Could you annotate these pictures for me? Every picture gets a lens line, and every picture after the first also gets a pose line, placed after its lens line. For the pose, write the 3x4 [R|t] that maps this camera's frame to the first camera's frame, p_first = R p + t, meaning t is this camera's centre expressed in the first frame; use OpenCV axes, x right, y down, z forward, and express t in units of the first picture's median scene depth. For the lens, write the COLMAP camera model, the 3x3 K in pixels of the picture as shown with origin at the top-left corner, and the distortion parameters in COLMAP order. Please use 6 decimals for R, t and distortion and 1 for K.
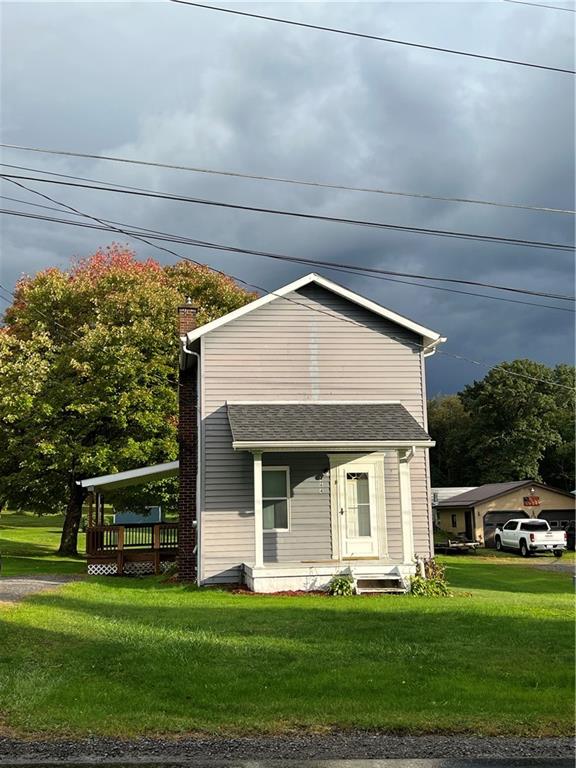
lens RADIAL K [[861.5, 0, 291.8], [0, 861.5, 386.2], [0, 0, 1]] dist [0.130723, 0.000000]
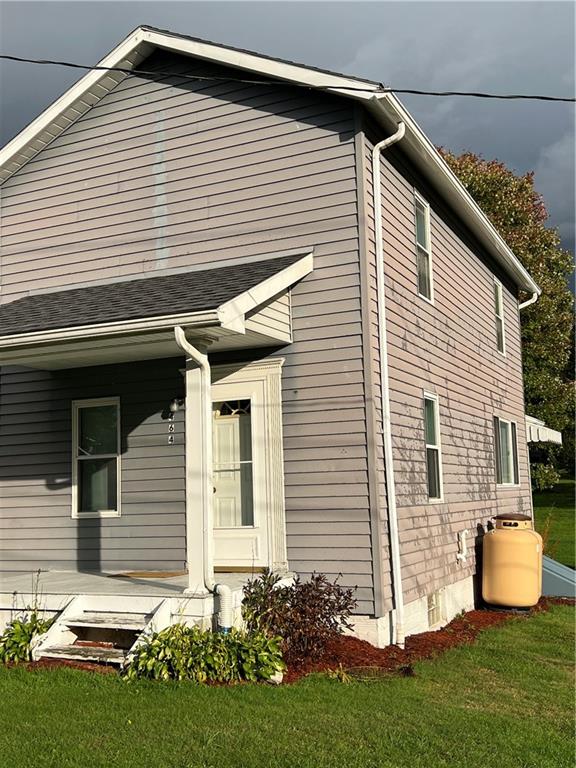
lens RADIAL K [[861.5, 0, 287.8], [0, 861.5, 385.0], [0, 0, 1]] dist [0.130723, 0.000000]
pose [[0.826612, -0.072567, -0.558074, 0.387580], [0.094210, 0.995501, 0.010097, 0.089948], [0.554830, -0.060923, 0.829730, 0.605535]]
